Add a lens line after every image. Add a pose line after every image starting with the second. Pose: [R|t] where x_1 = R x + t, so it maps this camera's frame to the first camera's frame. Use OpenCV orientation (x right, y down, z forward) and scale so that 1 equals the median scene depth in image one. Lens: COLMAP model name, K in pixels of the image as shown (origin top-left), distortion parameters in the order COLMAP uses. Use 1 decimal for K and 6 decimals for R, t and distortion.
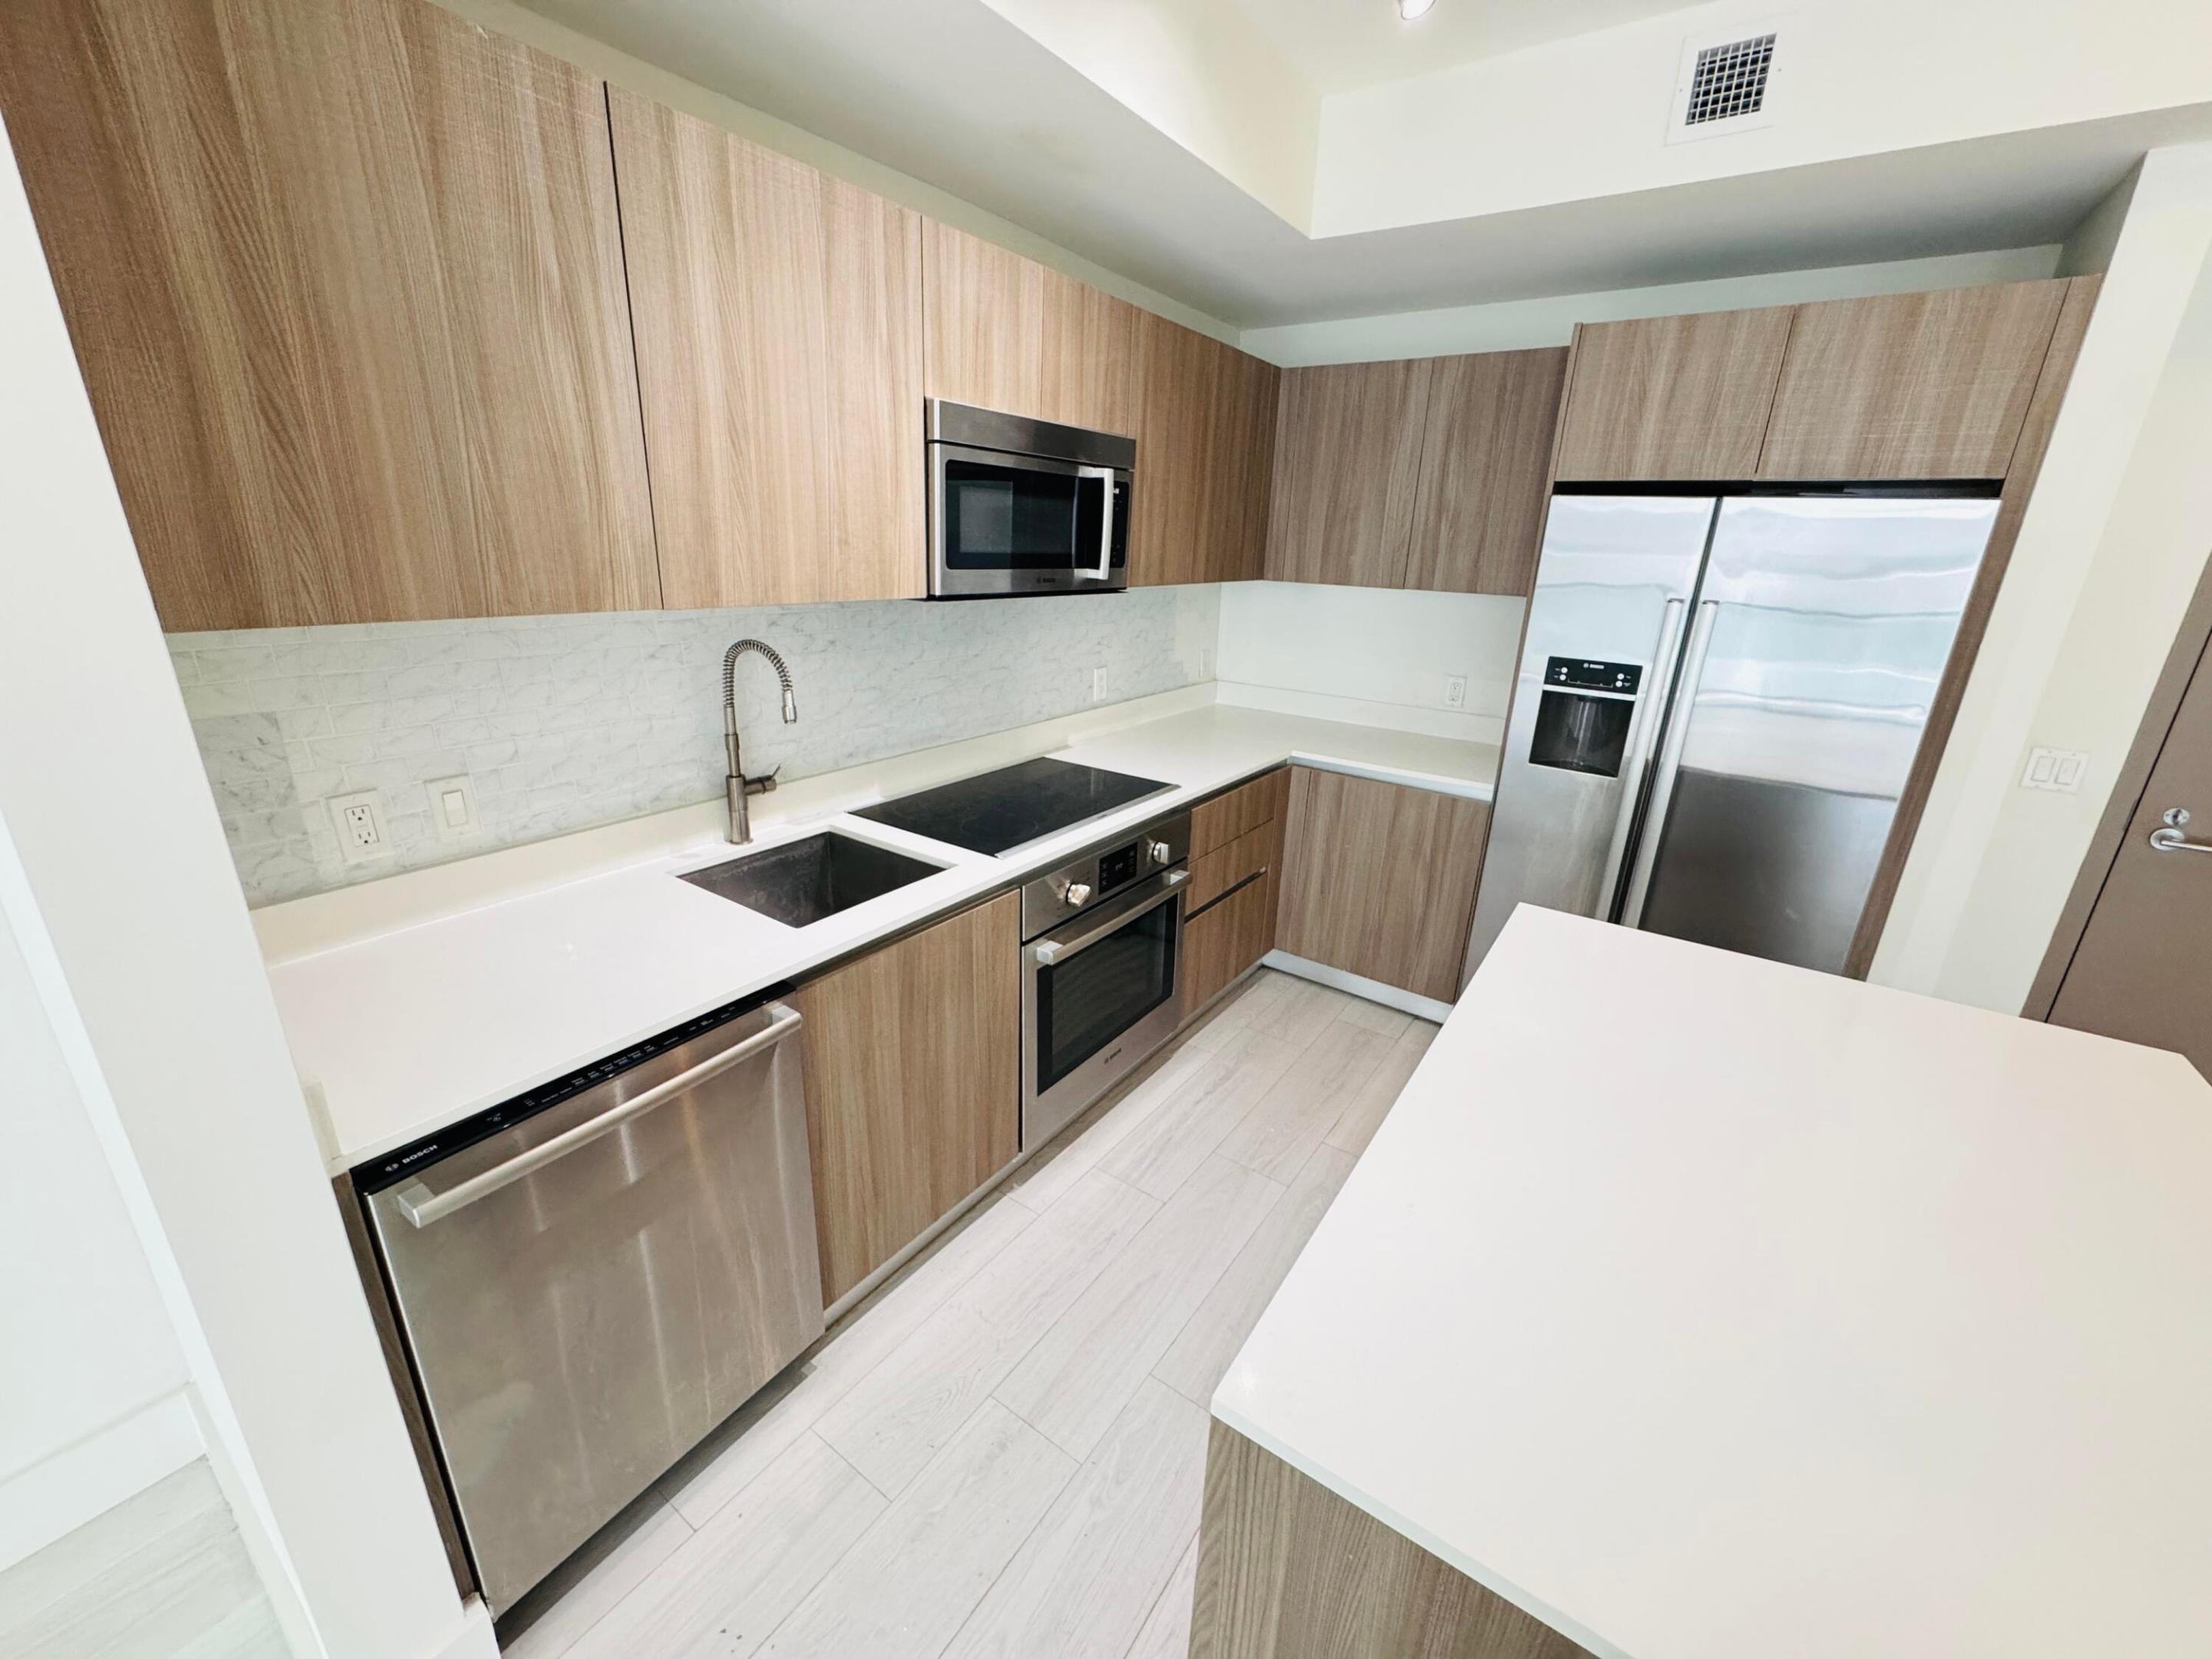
lens RADIAL K [[880.5, 0, 1105.3], [0, 880.5, 826.3], [0, 0, 1]] dist [-0.002329, -0.000239]
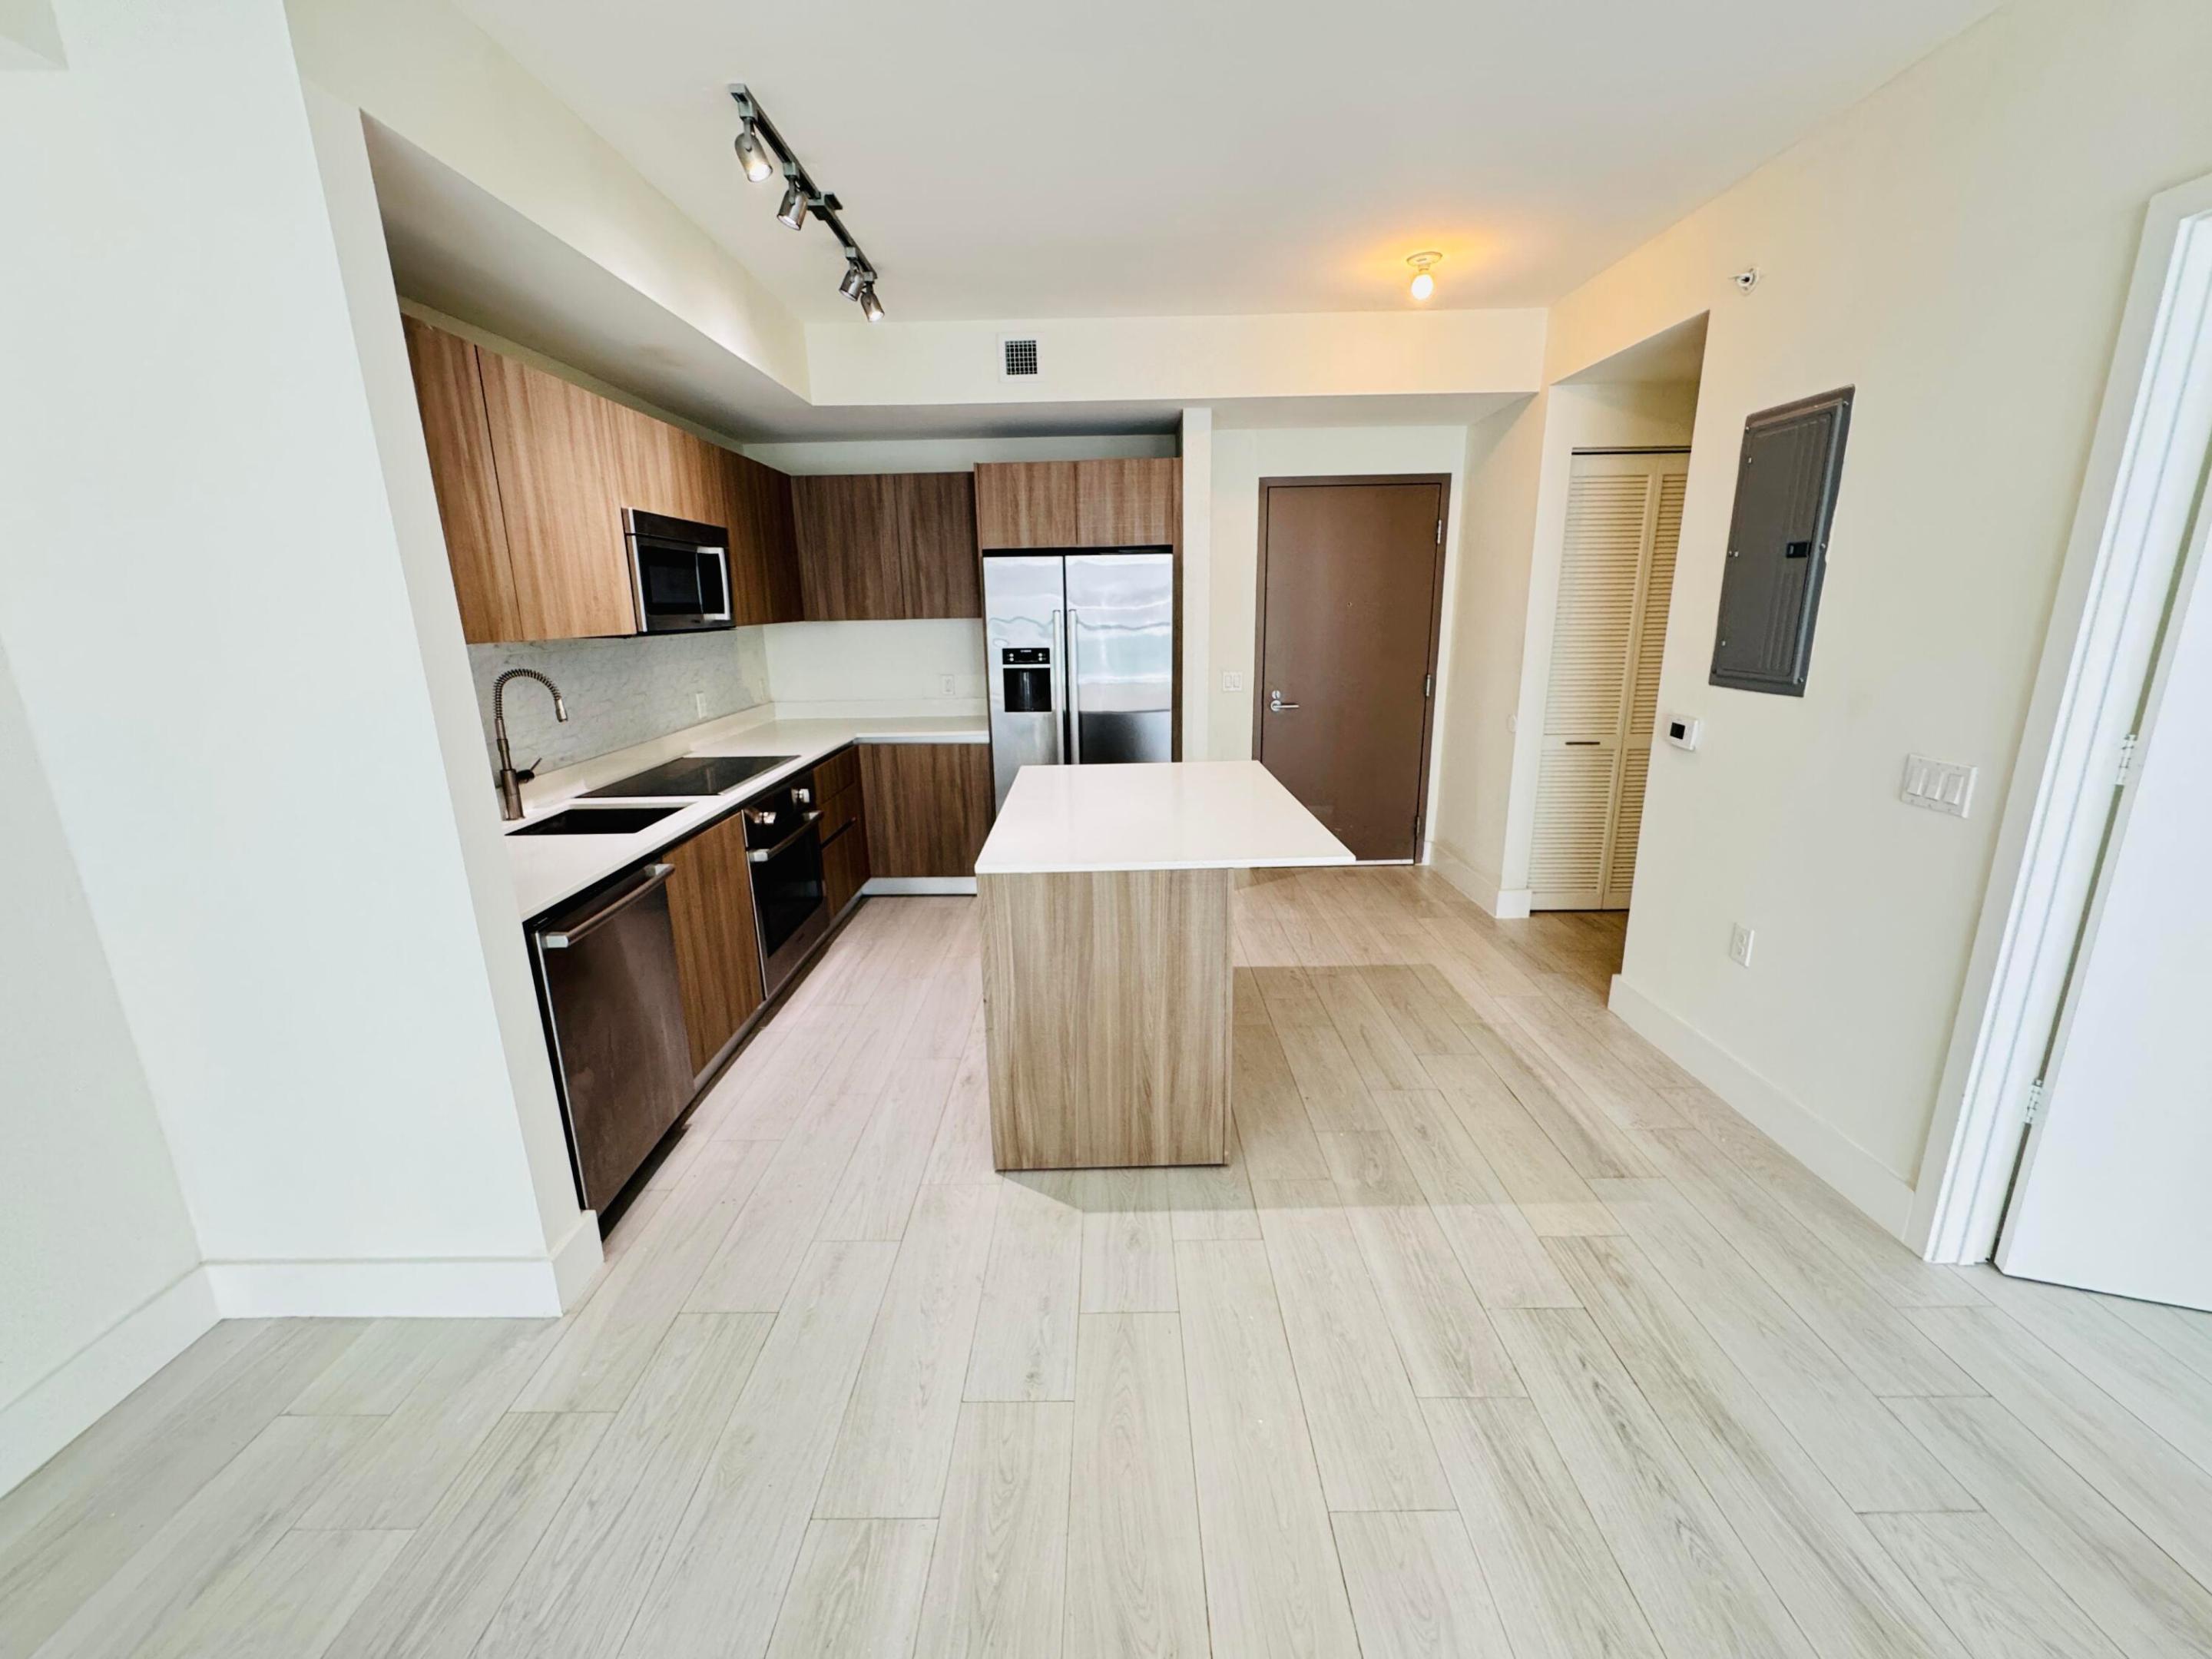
lens RADIAL K [[880.5, 0, 1105.3], [0, 880.5, 826.3], [0, 0, 1]] dist [-0.002329, -0.000239]
pose [[0.819158, -0.189931, 0.541208, -0.362588], [0.224007, 0.974583, 0.002968, 0.205626], [-0.528016, 0.118803, 0.840883, -0.567735]]
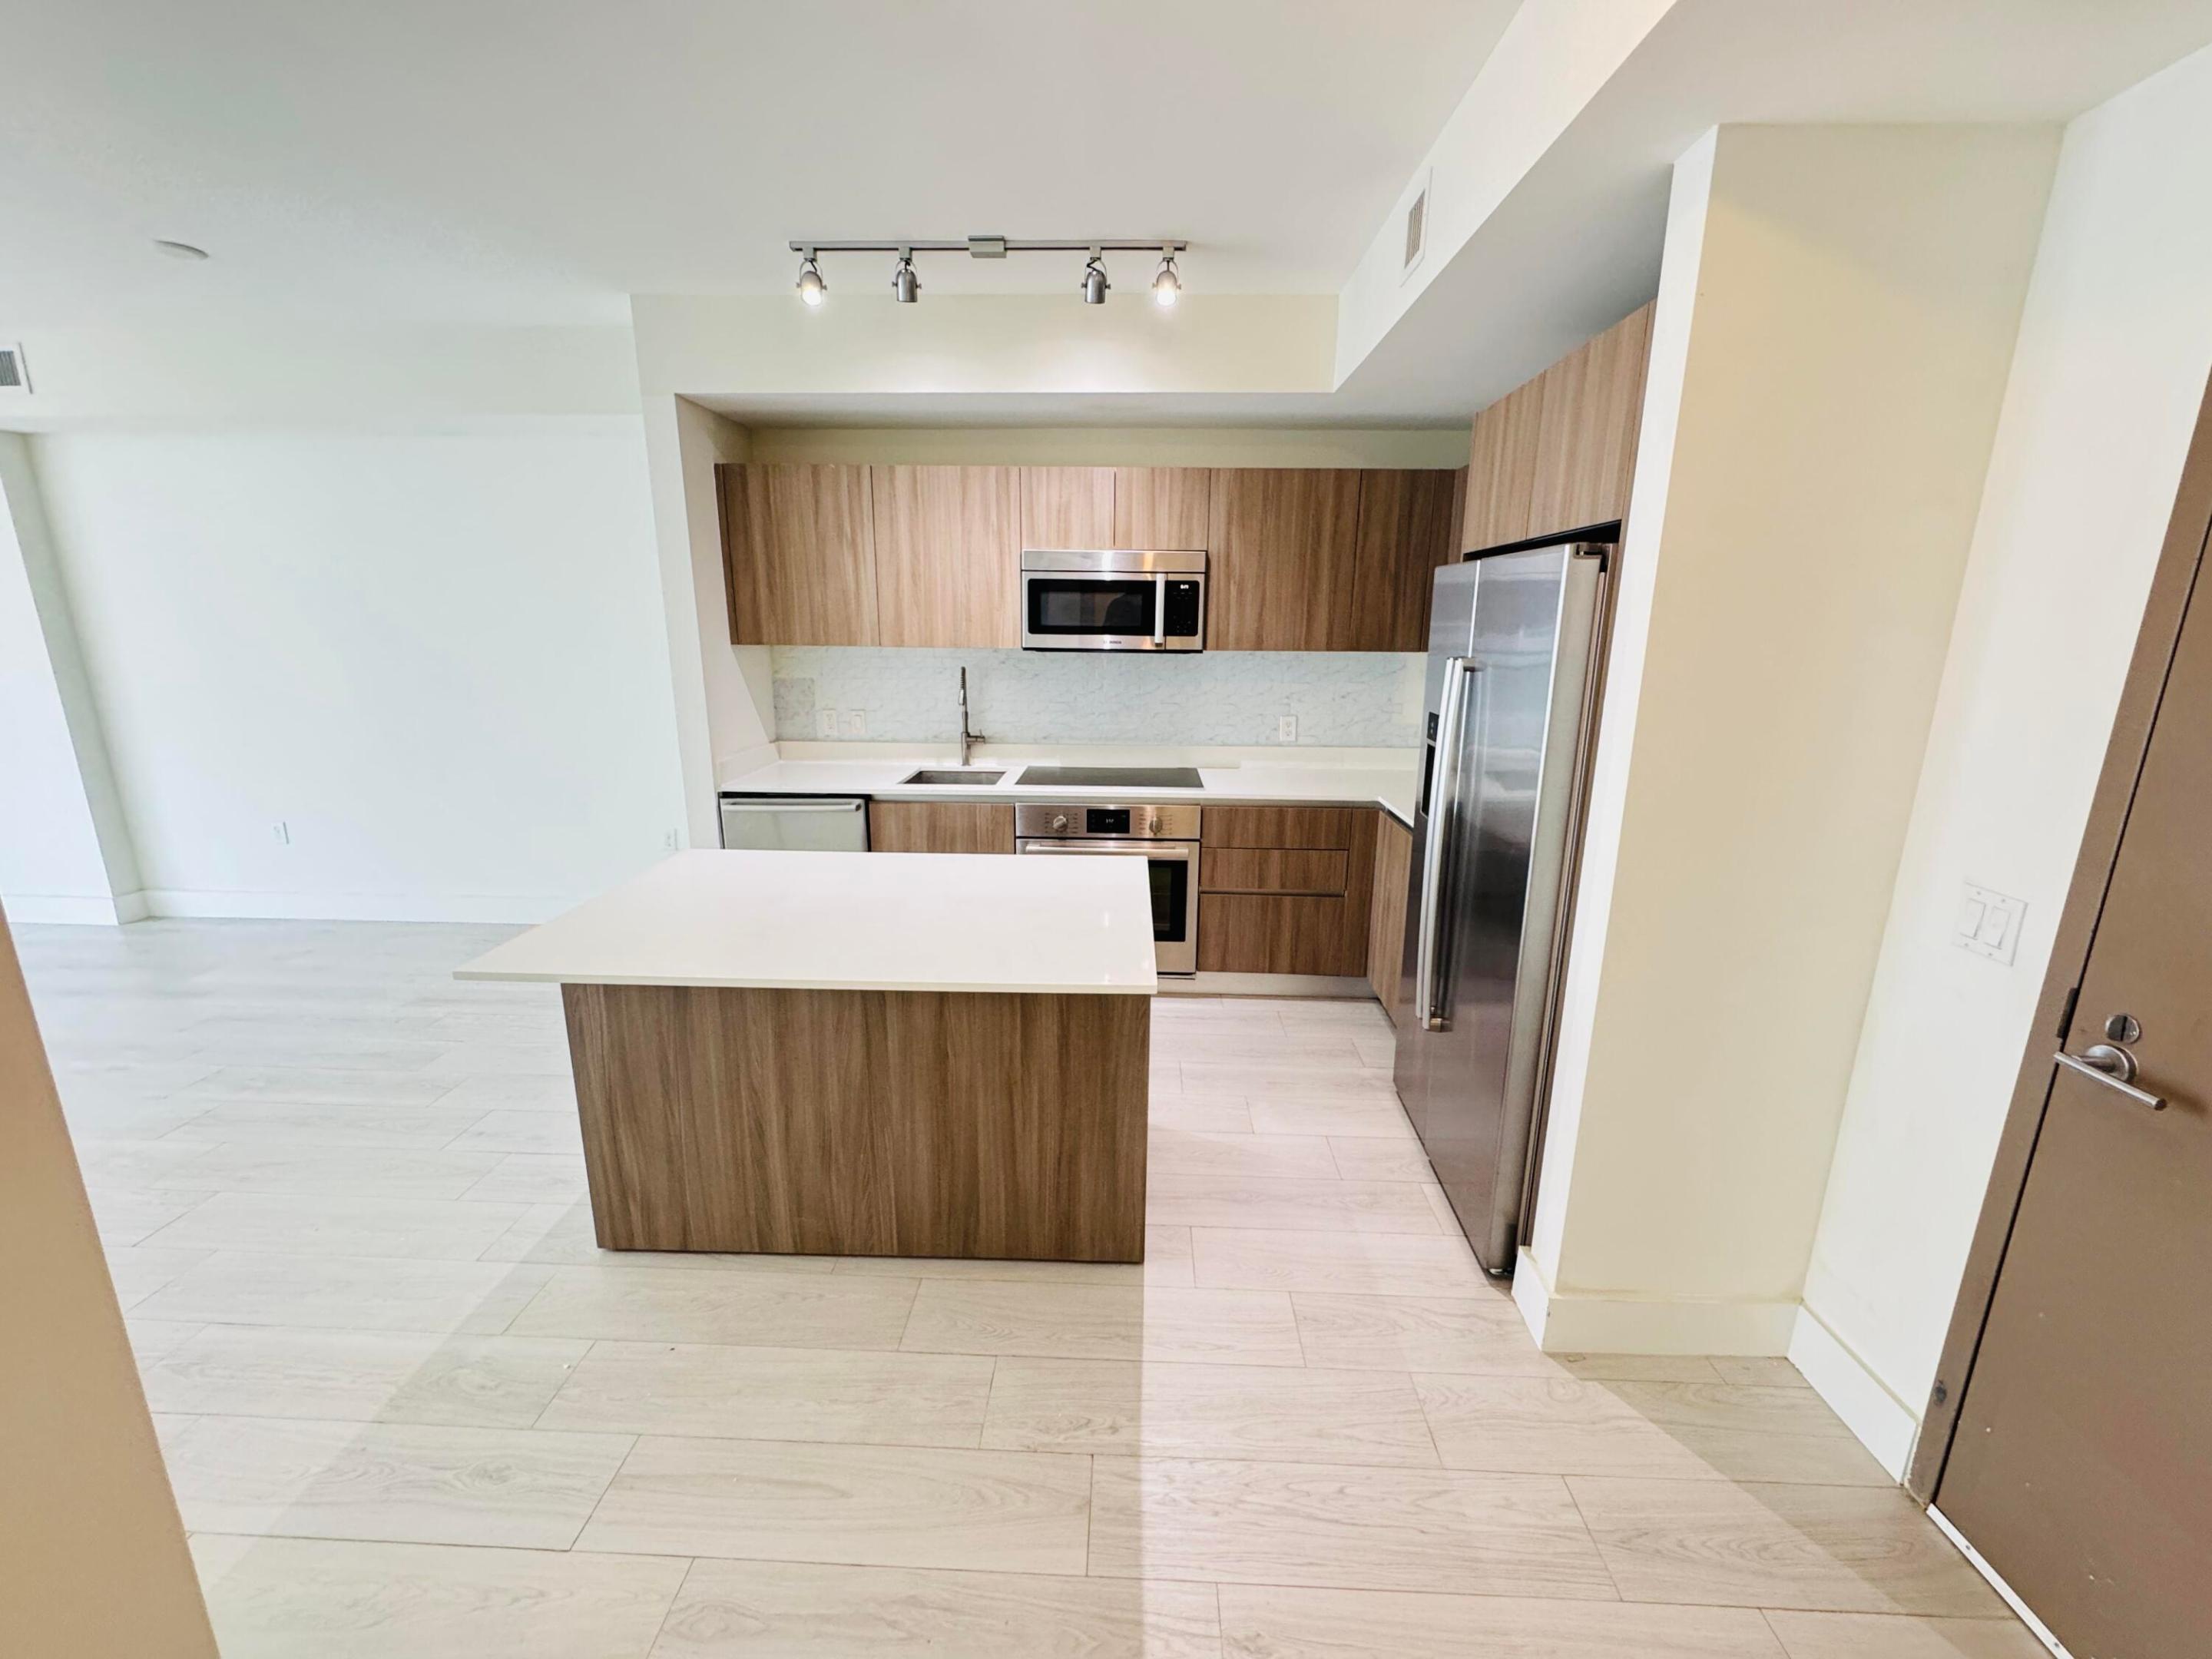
lens RADIAL K [[882.1, 0, 1115.3], [0, 882.1, 824.9], [0, 0, 1]] dist [-0.001917, -0.000011]
pose [[0.548755, 0.164584, -0.819622, 1.325307], [-0.254770, 0.966715, 0.023546, 0.013636], [0.796216, 0.195894, 0.572420, 0.112642]]
